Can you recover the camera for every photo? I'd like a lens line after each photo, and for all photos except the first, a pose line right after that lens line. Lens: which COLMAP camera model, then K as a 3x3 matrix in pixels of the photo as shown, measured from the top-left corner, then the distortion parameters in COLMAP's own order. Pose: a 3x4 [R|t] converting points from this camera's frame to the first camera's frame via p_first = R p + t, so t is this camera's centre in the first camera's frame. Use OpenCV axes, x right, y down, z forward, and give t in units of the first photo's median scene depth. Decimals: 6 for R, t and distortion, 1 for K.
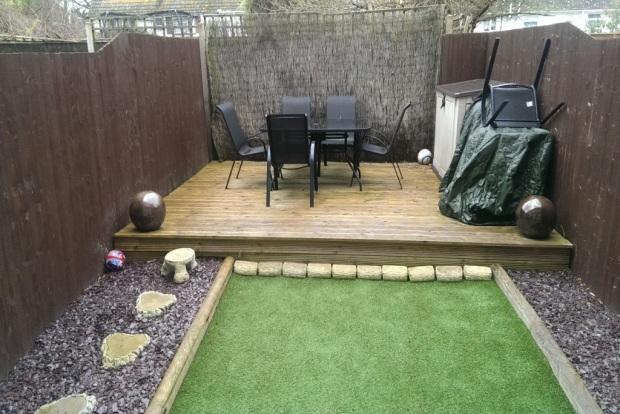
lens RADIAL K [[505.3, 0, 310.0], [0, 505.3, 207.0], [0, 0, 1]] dist [0.115257, -0.003389]
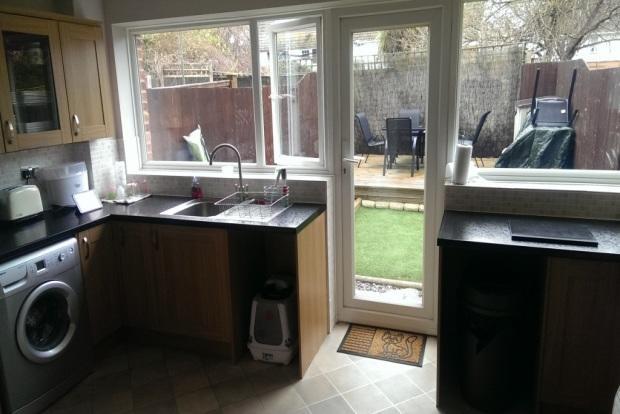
lens RADIAL K [[505.3, 0, 310.0], [0, 505.3, 207.0], [0, 0, 1]] dist [0.115257, -0.003389]
pose [[0.969069, 0.047460, -0.242183, 0.073021], [-0.056843, 0.997873, -0.031900, 0.141184], [0.240154, 0.044680, 0.969706, -0.530112]]
